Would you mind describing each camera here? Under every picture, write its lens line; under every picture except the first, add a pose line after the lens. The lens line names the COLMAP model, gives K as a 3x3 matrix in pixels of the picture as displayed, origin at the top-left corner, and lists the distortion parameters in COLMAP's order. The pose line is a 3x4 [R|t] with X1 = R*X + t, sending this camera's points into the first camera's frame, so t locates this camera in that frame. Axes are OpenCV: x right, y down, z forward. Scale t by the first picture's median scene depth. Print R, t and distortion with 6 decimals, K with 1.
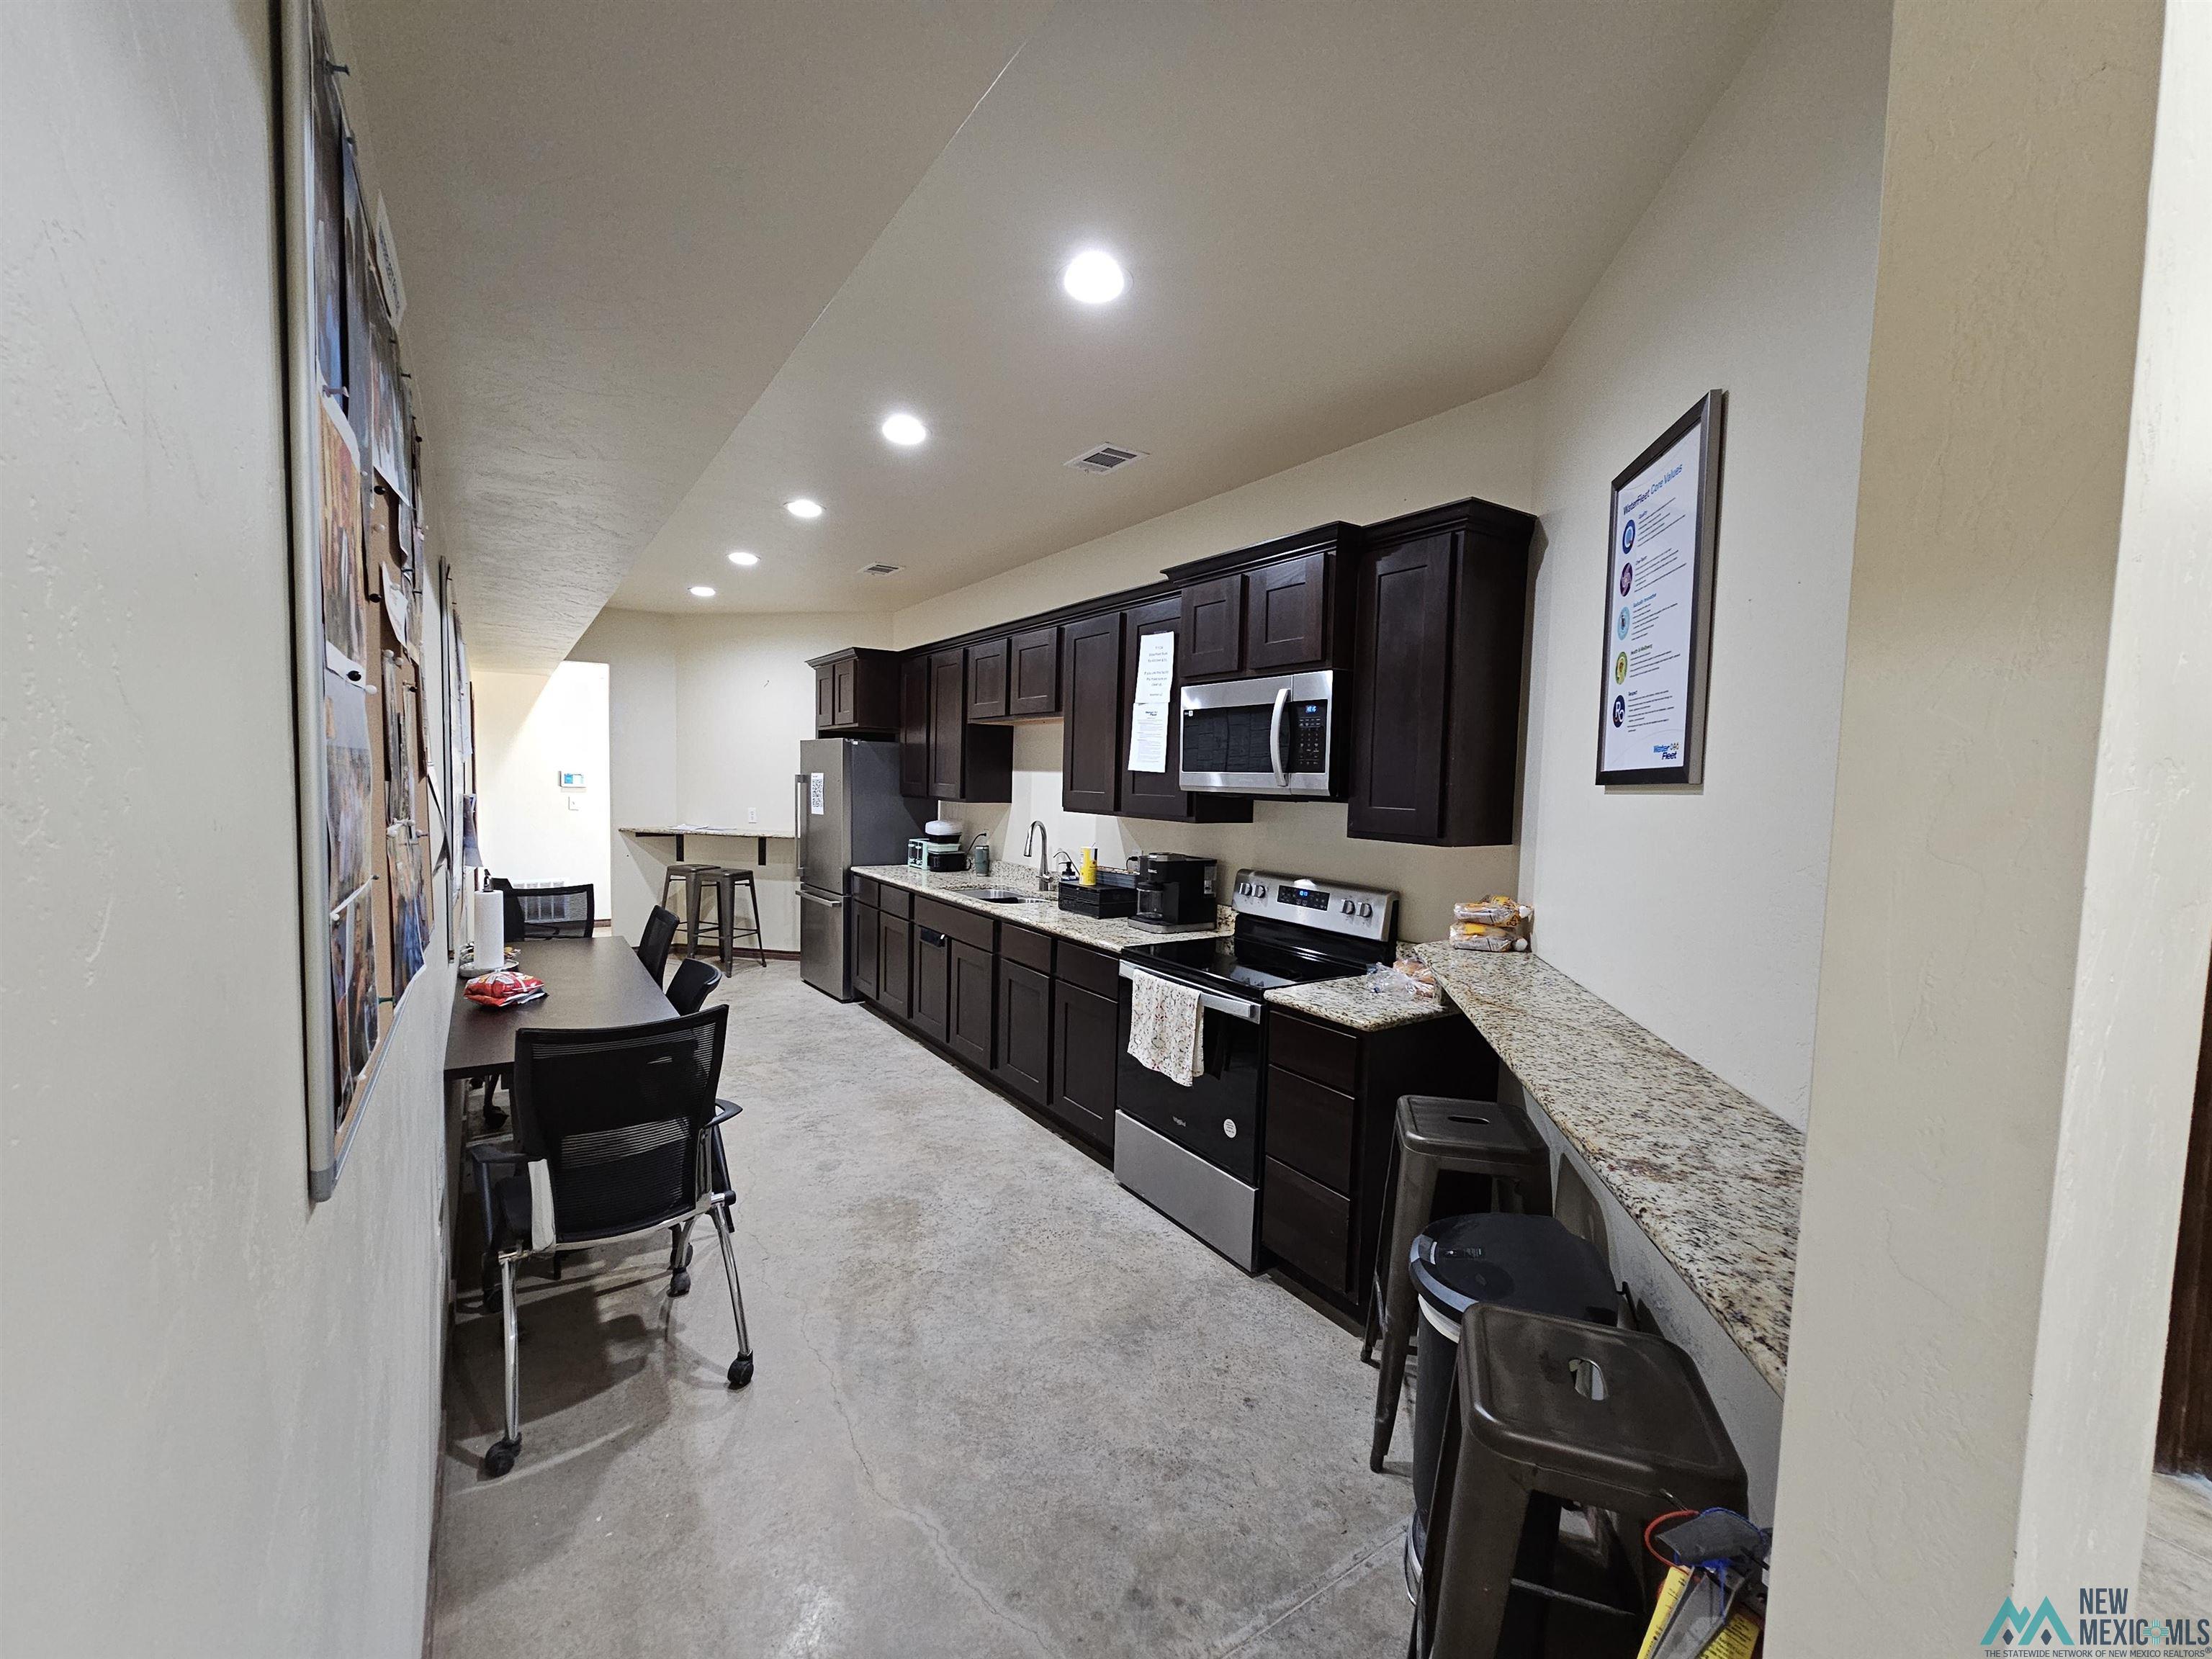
lens RADIAL K [[901.6, 0, 1100.1], [0, 901.6, 832.7], [0, 0, 1]] dist [0.001975, 0.002971]
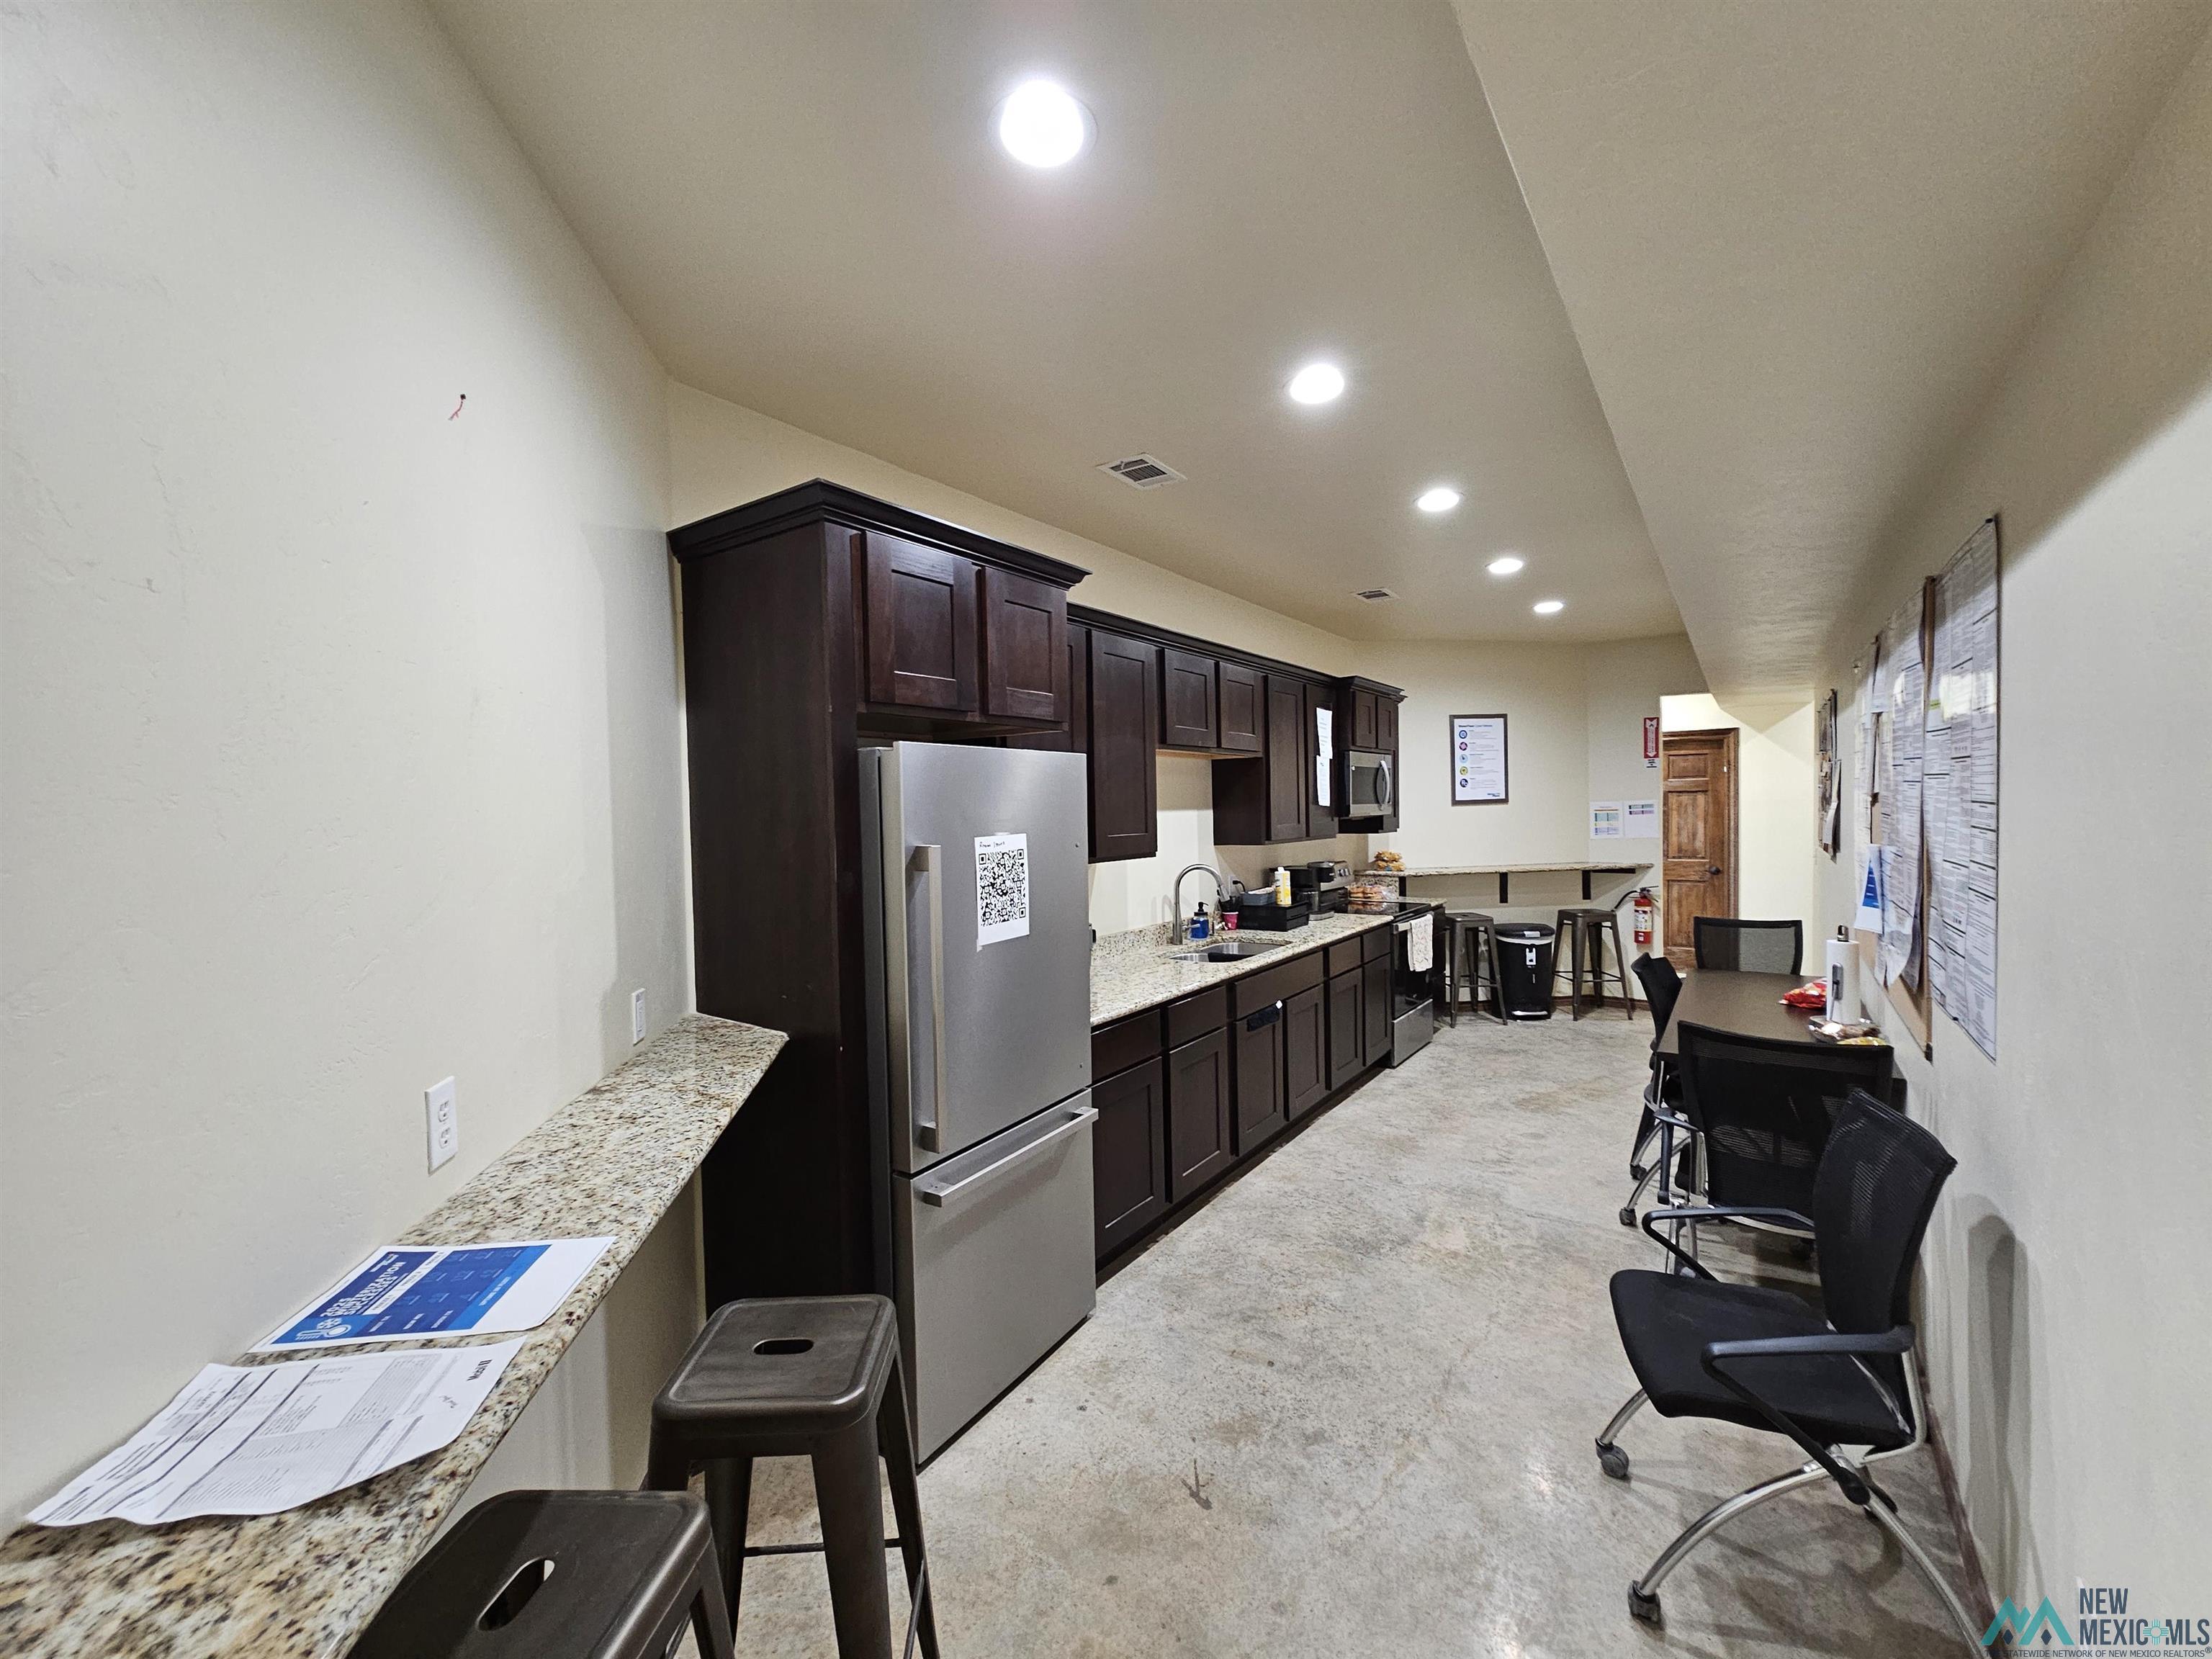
lens RADIAL K [[901.6, 0, 1100.2], [0, 901.6, 826.5], [0, 0, 1]] dist [0.001975, 0.002971]
pose [[-0.346752, -0.043723, 0.936937, -0.965413], [0.065818, 0.995316, 0.070806, -0.132660], [-0.935645, 0.086220, -0.342250, 1.527328]]
